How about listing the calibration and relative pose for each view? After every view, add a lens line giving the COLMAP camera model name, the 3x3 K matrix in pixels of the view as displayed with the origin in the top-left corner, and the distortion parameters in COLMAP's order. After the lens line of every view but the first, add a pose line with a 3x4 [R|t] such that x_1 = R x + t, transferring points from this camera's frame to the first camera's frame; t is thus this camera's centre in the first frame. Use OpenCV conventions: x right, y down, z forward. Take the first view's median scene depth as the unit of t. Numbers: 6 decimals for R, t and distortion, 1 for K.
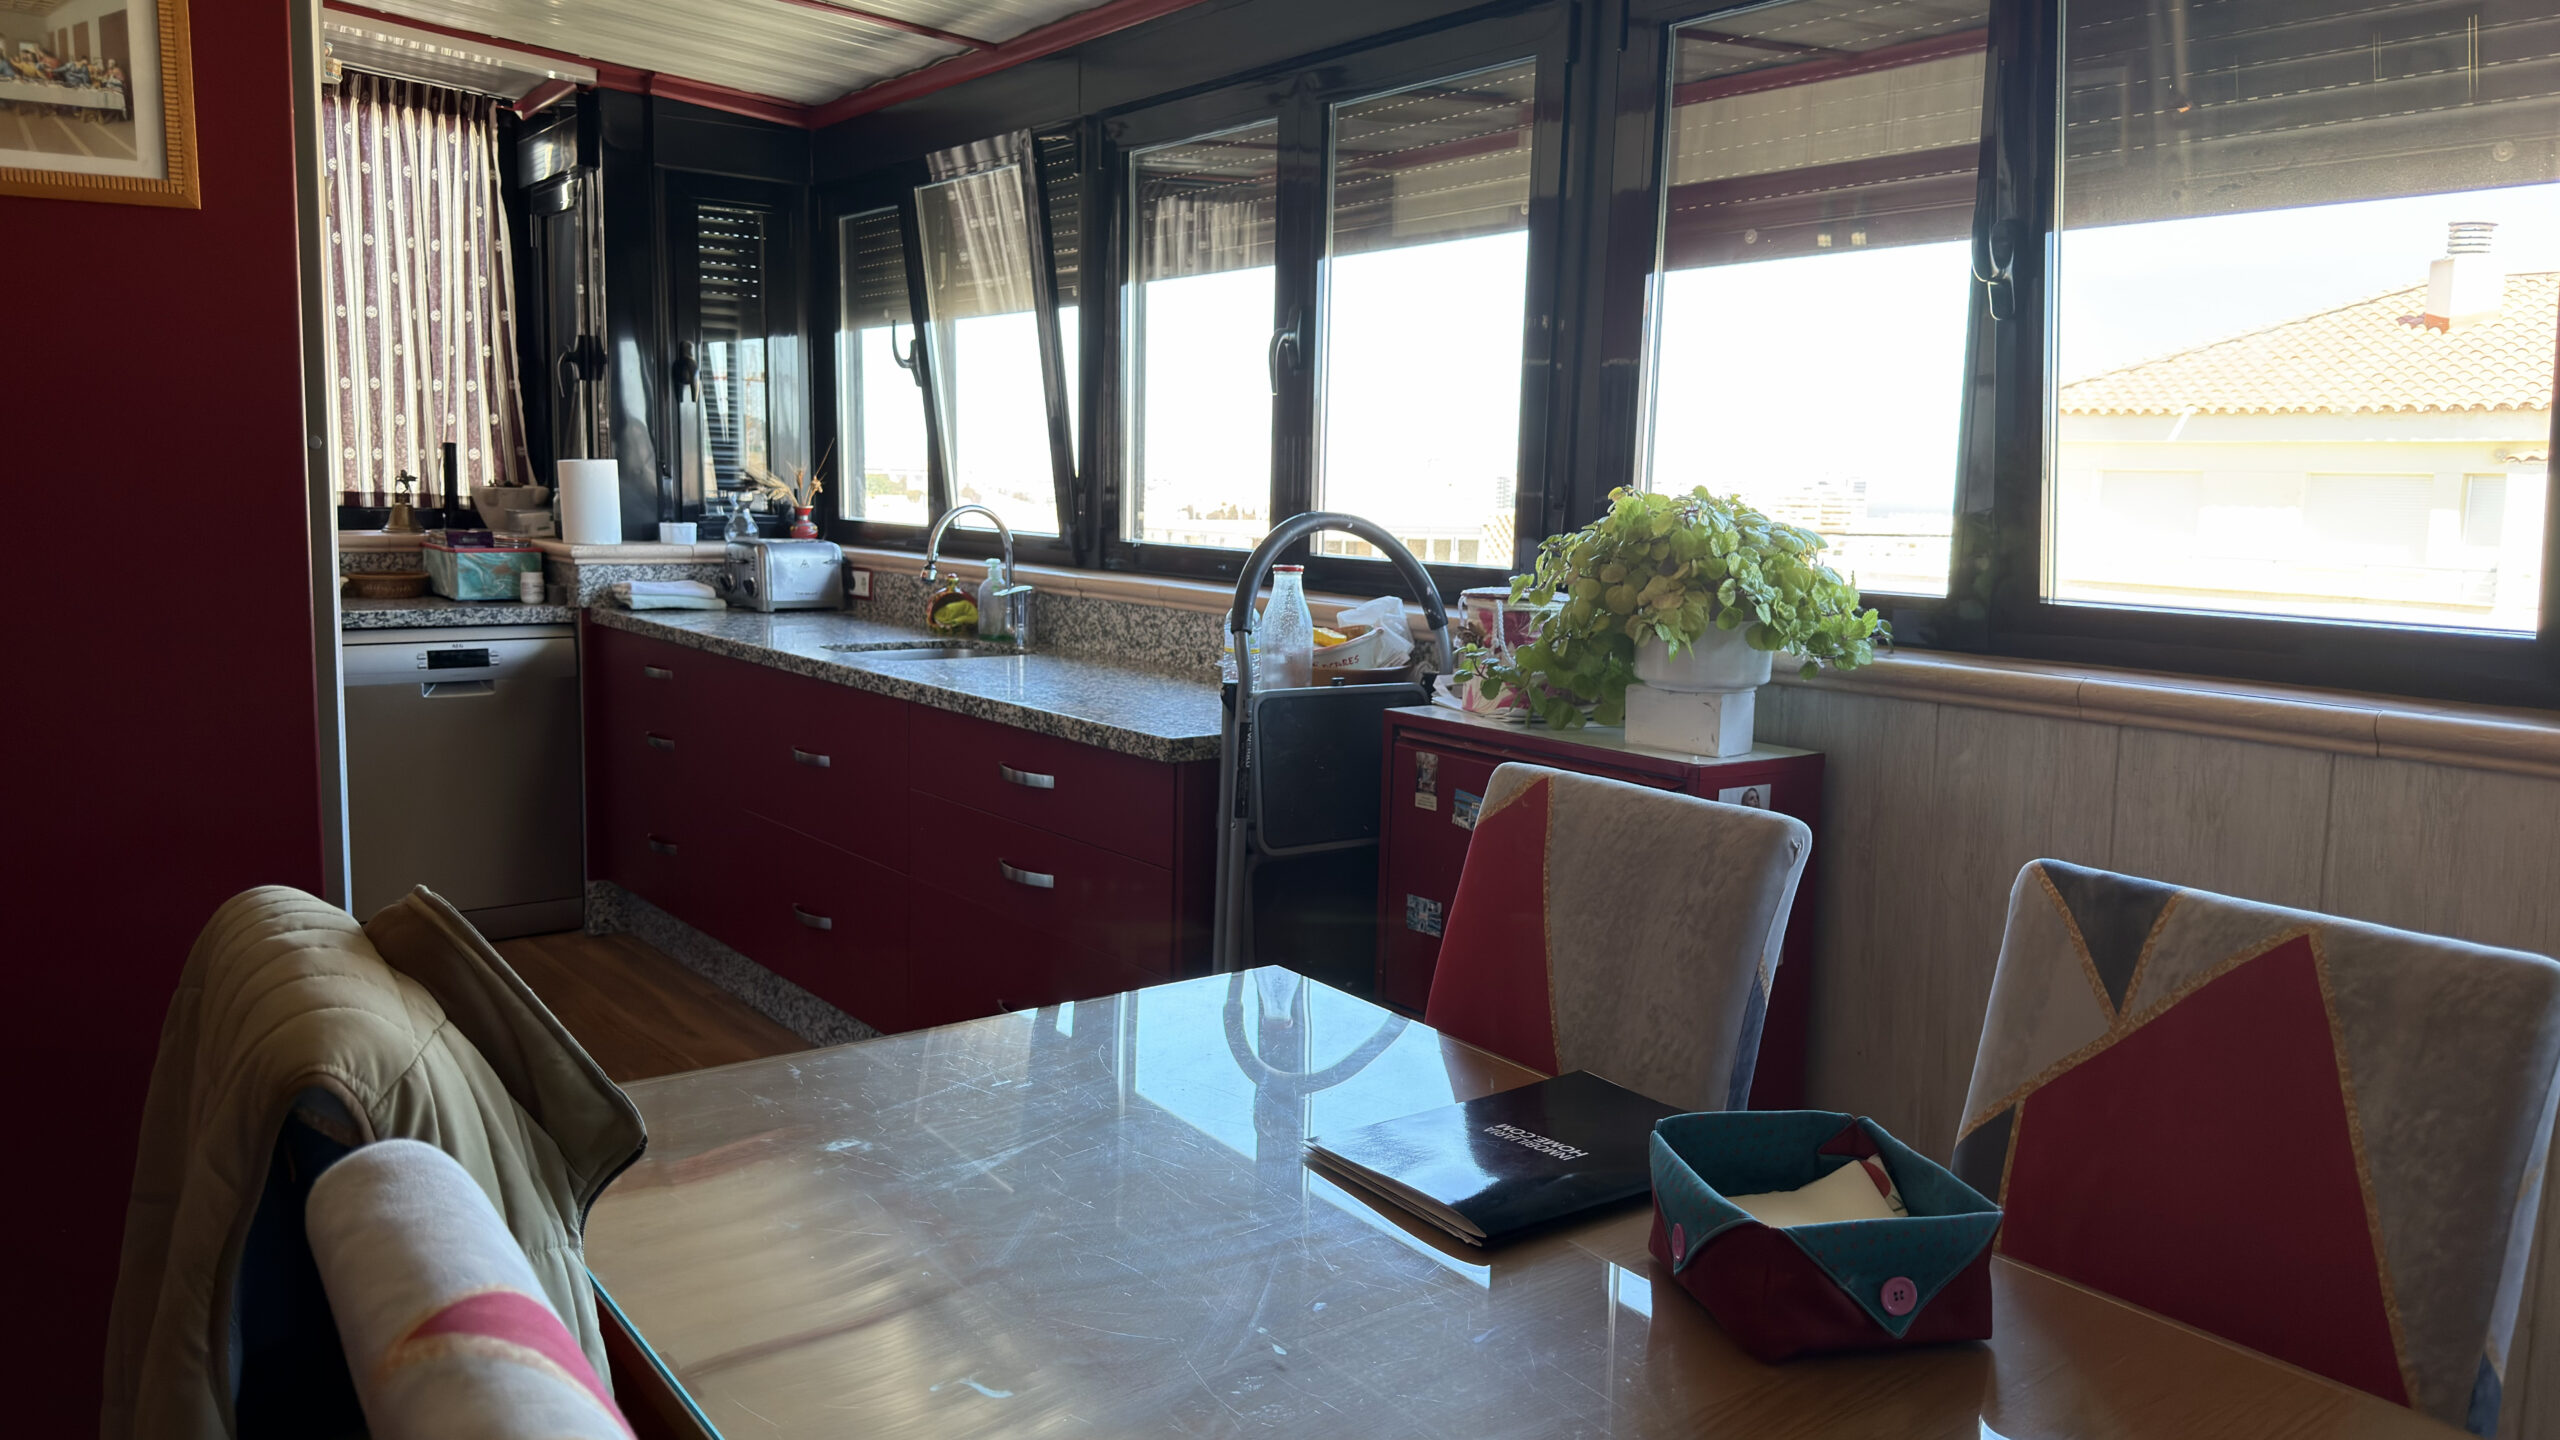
lens RADIAL K [[1848.2, 0, 1300.3], [0, 1848.2, 732.8], [0, 0, 1]] dist [0.025516, -0.049208]
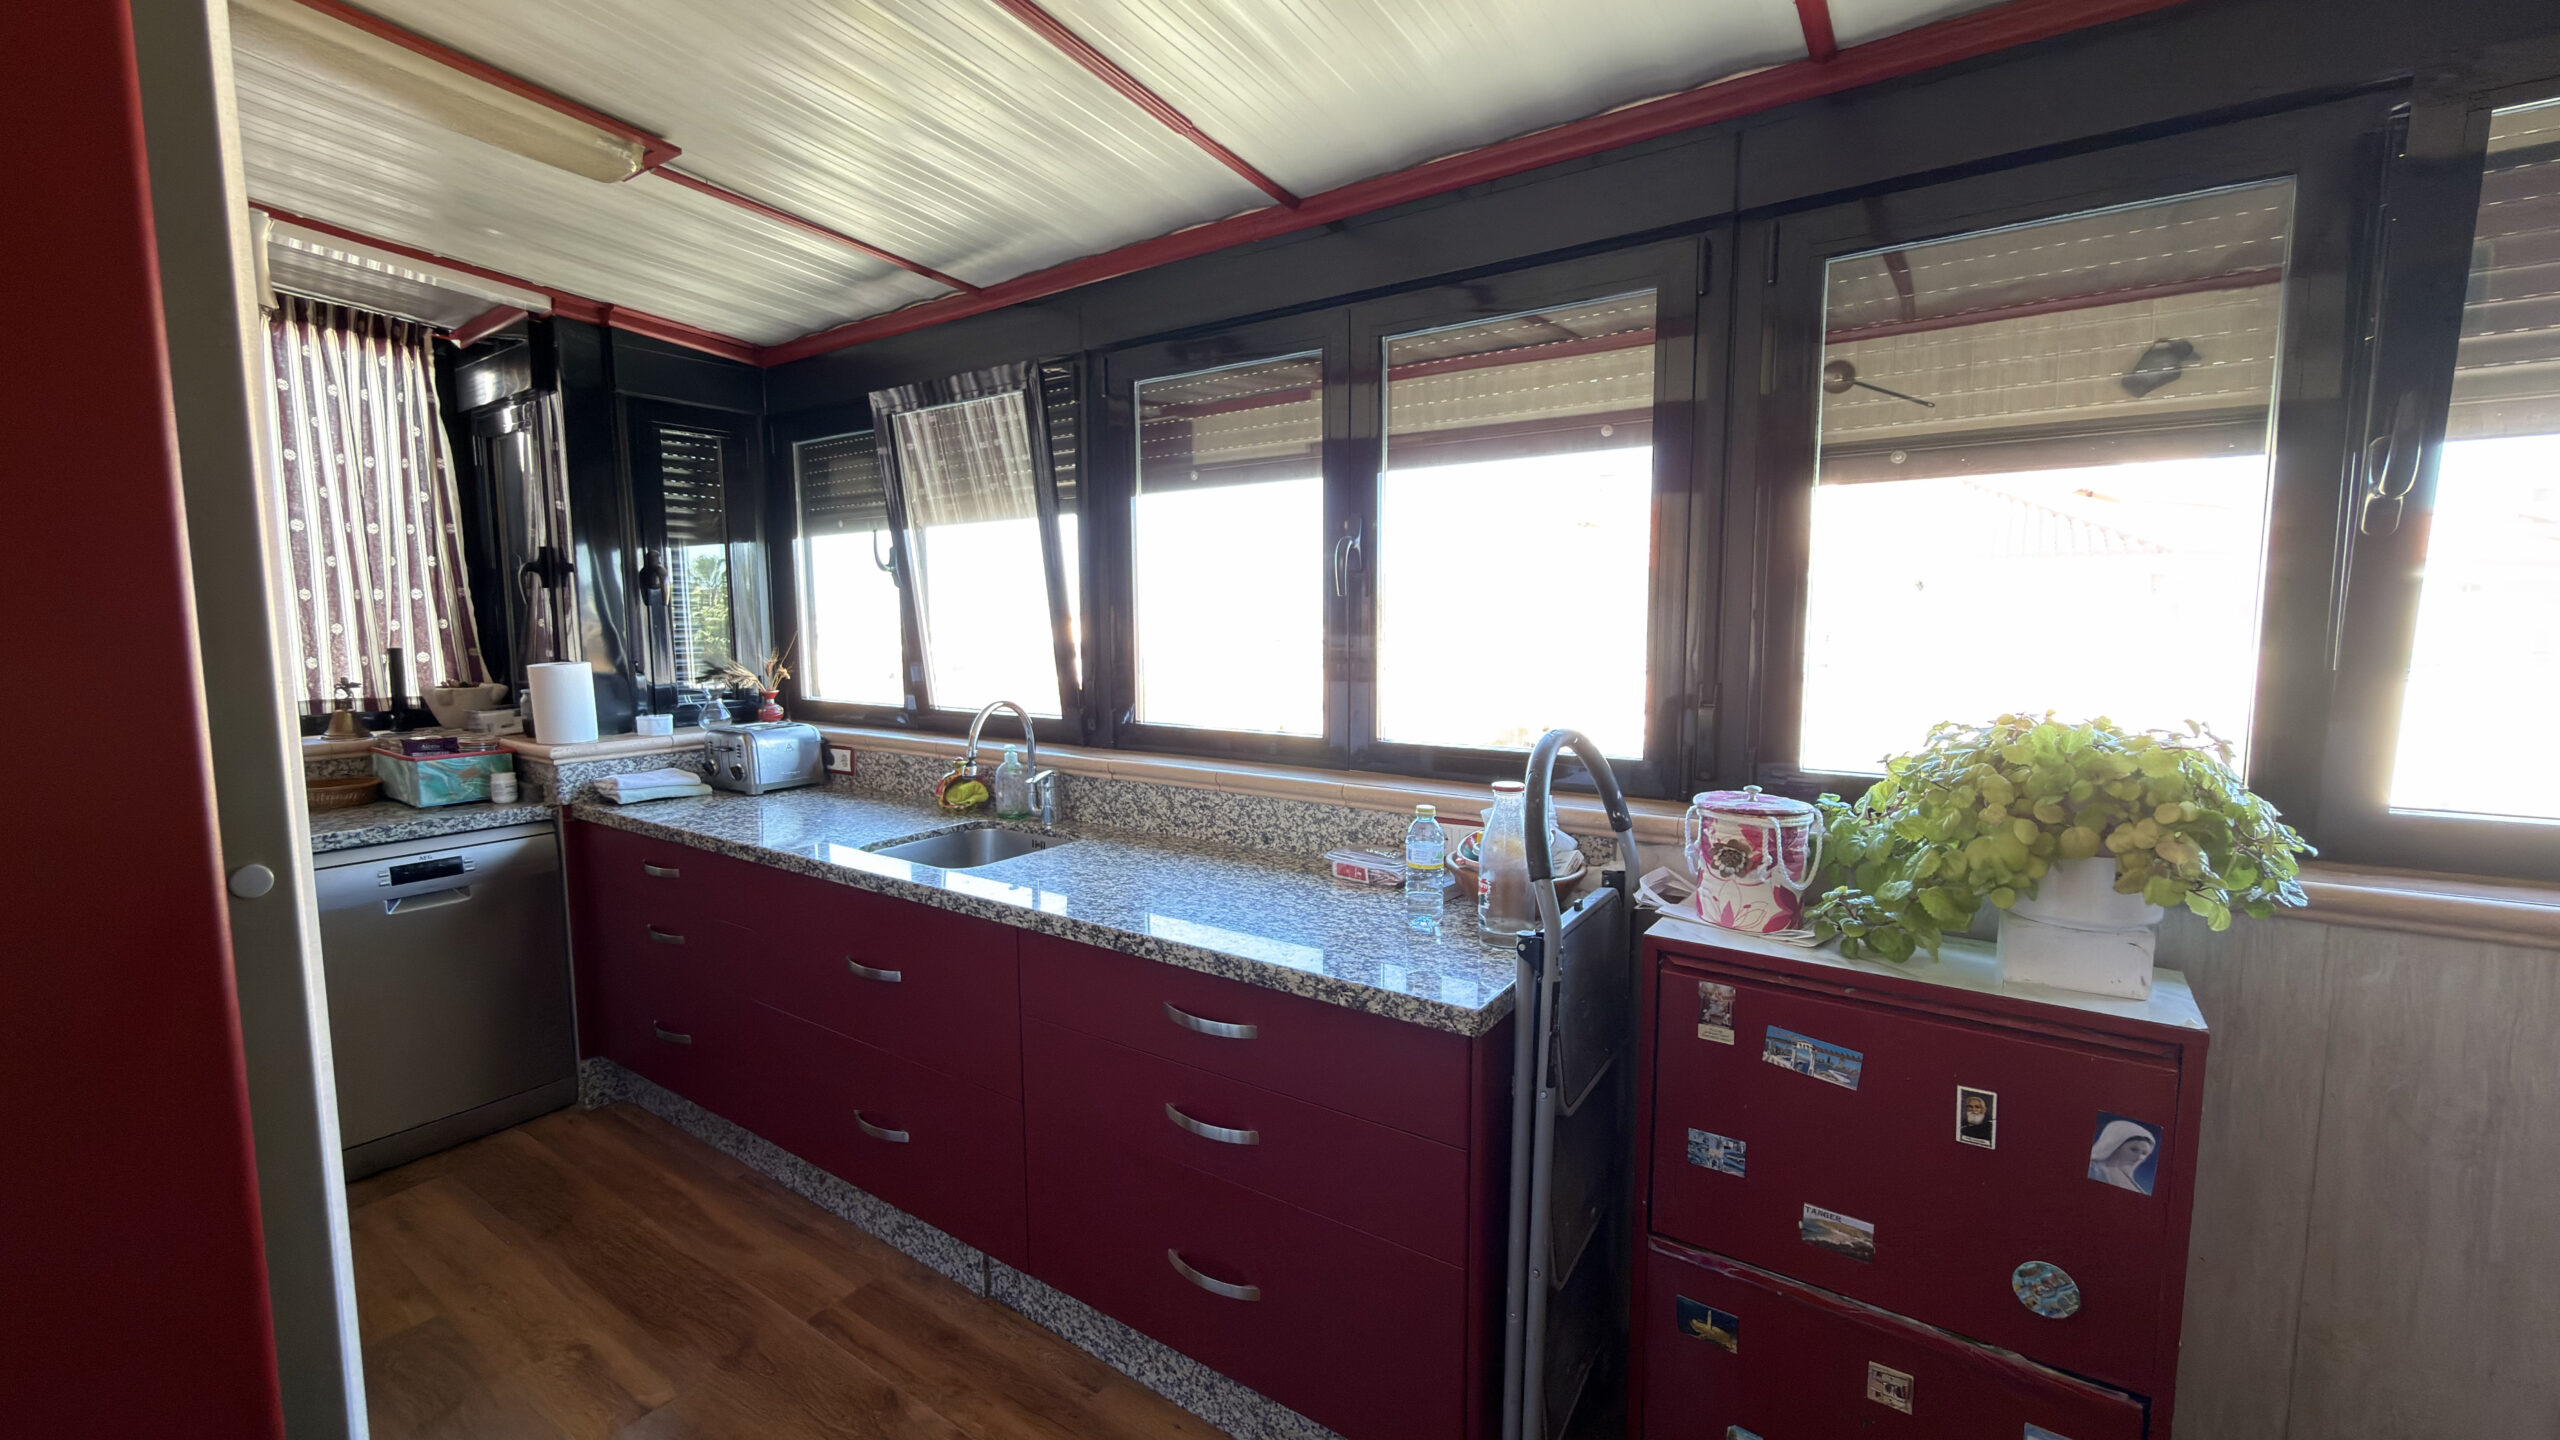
lens RADIAL K [[1026.8, 0, 1276.1], [0, 1026.8, 717.6], [0, 0, 1]] dist [0.000852, 0.002272]
pose [[0.952850, -0.061053, 0.297237, -0.168494], [0.070316, 0.997313, -0.020560, -0.074600], [-0.295183, 0.040491, 0.954582, 0.315510]]
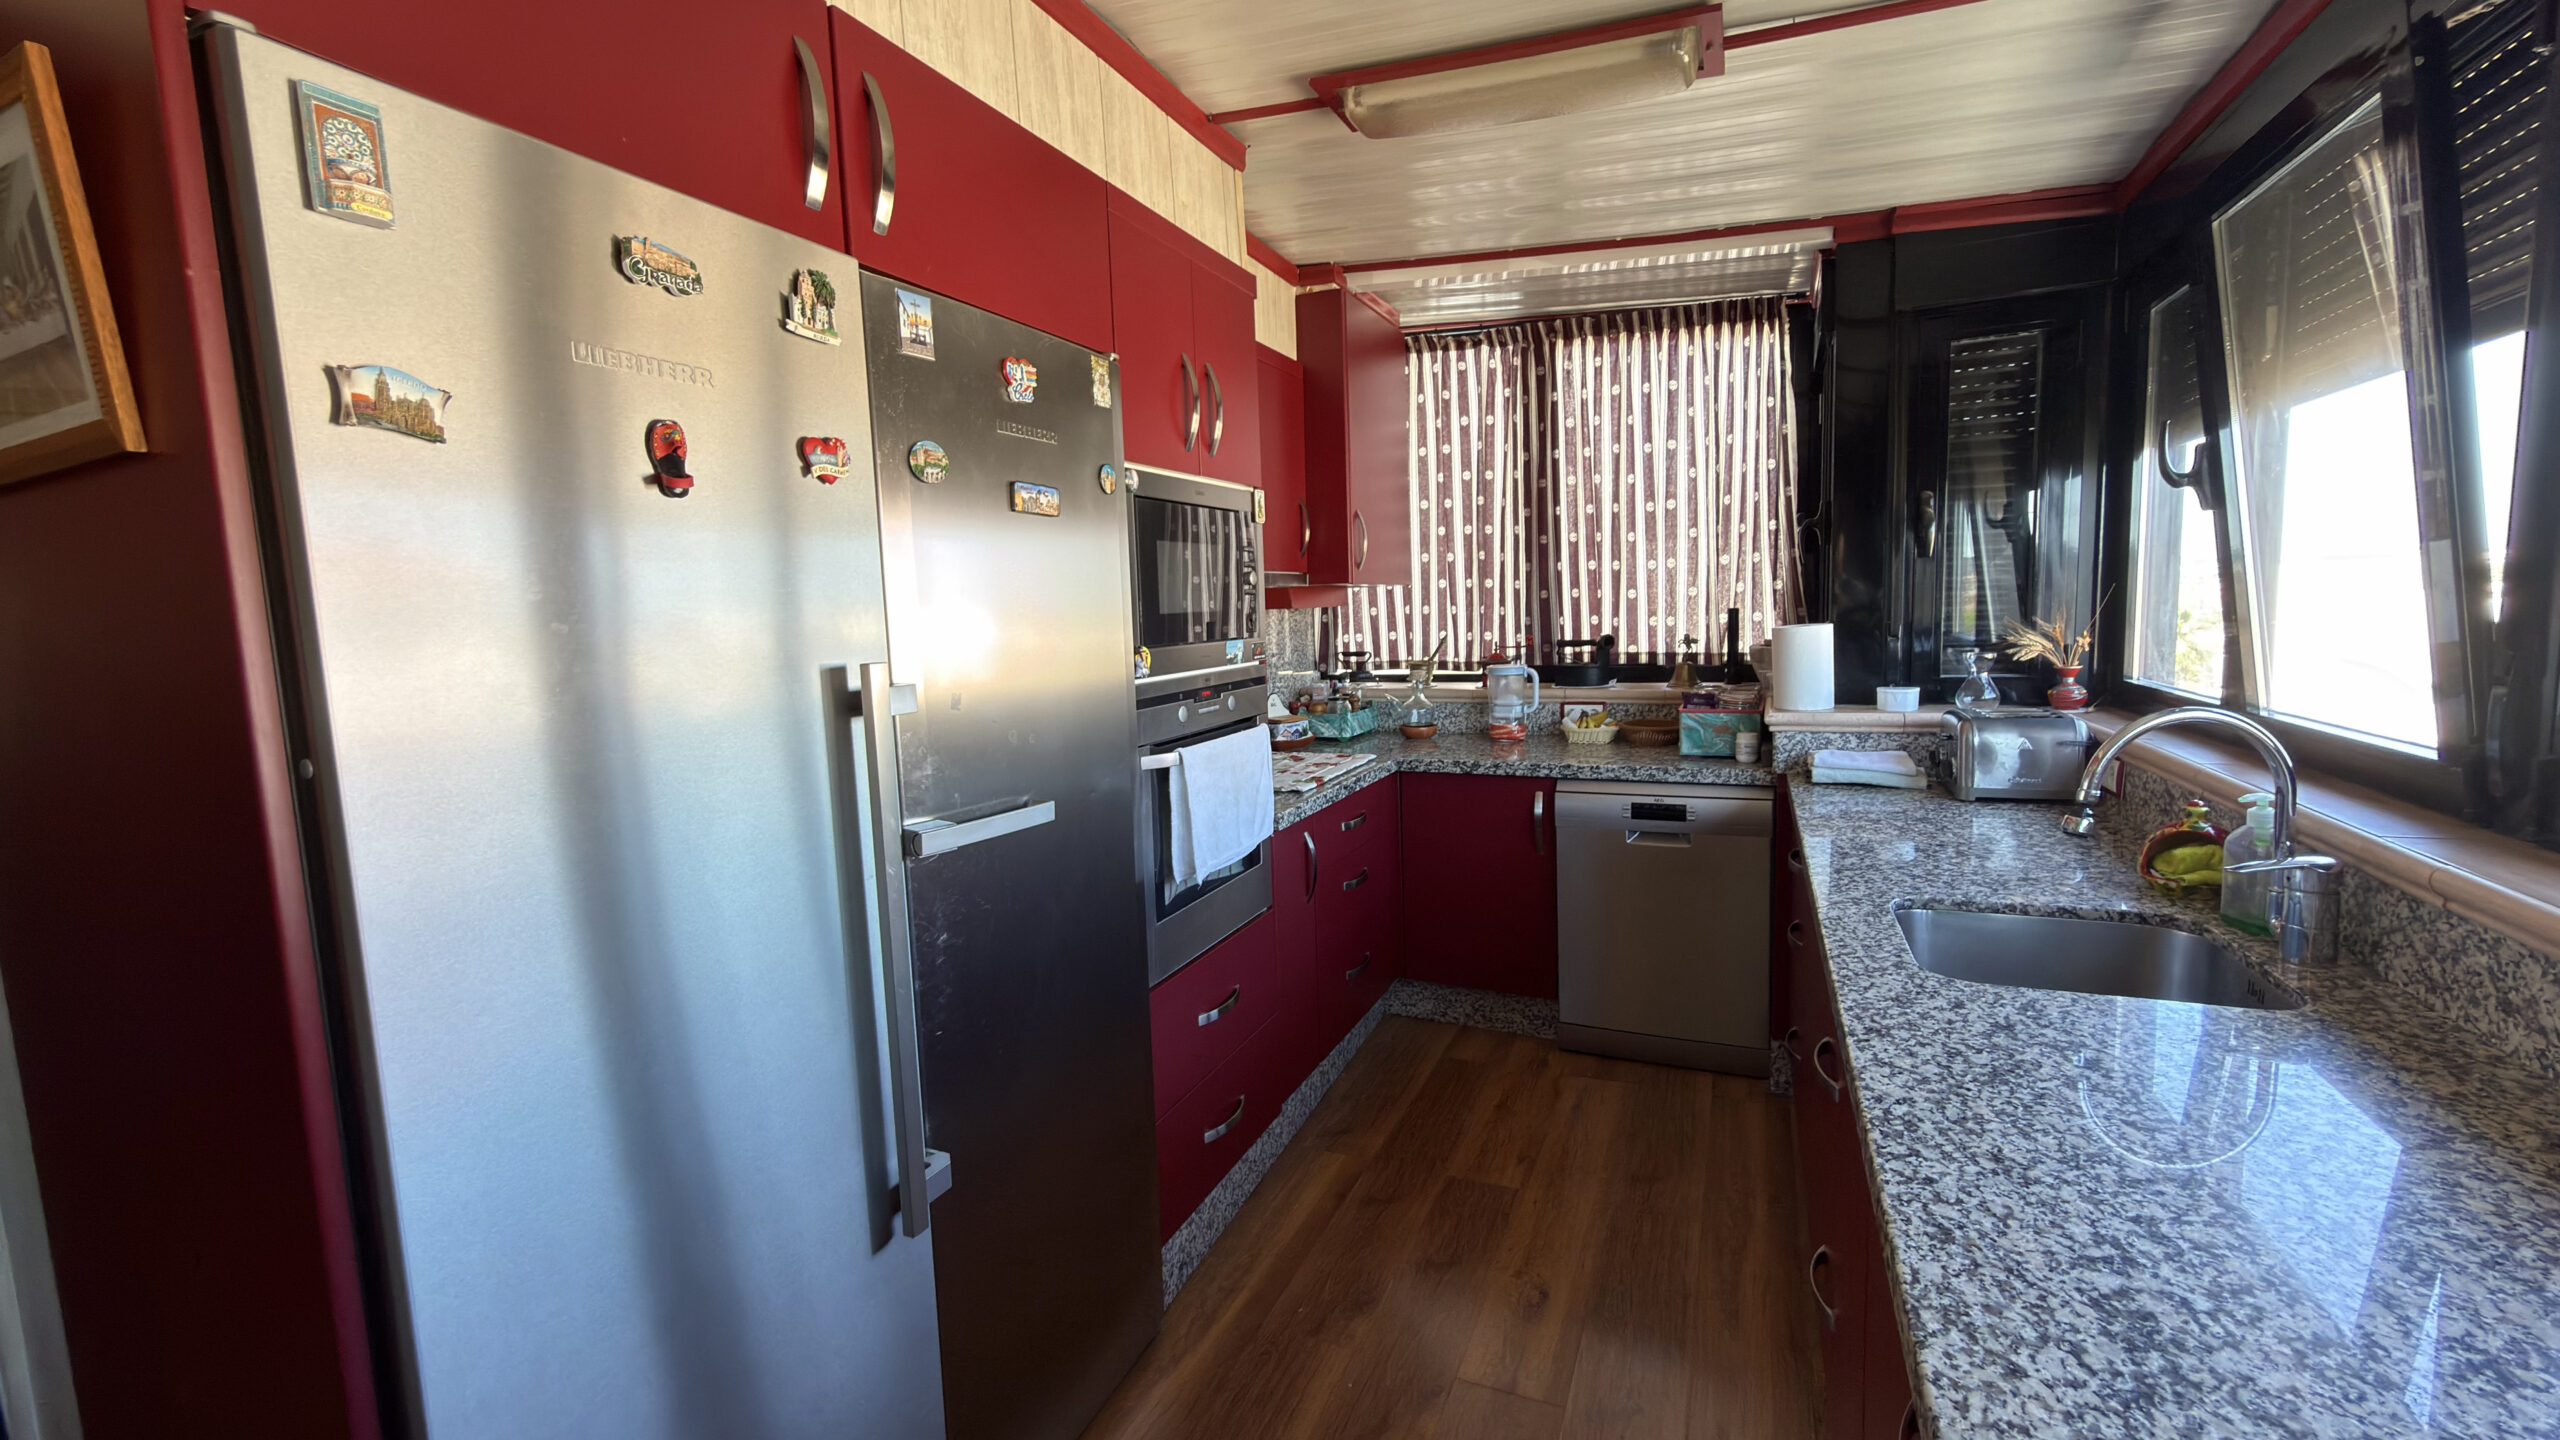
lens RADIAL K [[1026.8, 0, 1288.2], [0, 1026.8, 719.2], [0, 0, 1]] dist [0.000852, 0.002272]
pose [[0.460118, 0.053694, -0.886233, -0.016226], [-0.068548, 0.997339, 0.024837, -0.090211], [0.885207, 0.049322, 0.462574, 0.493885]]
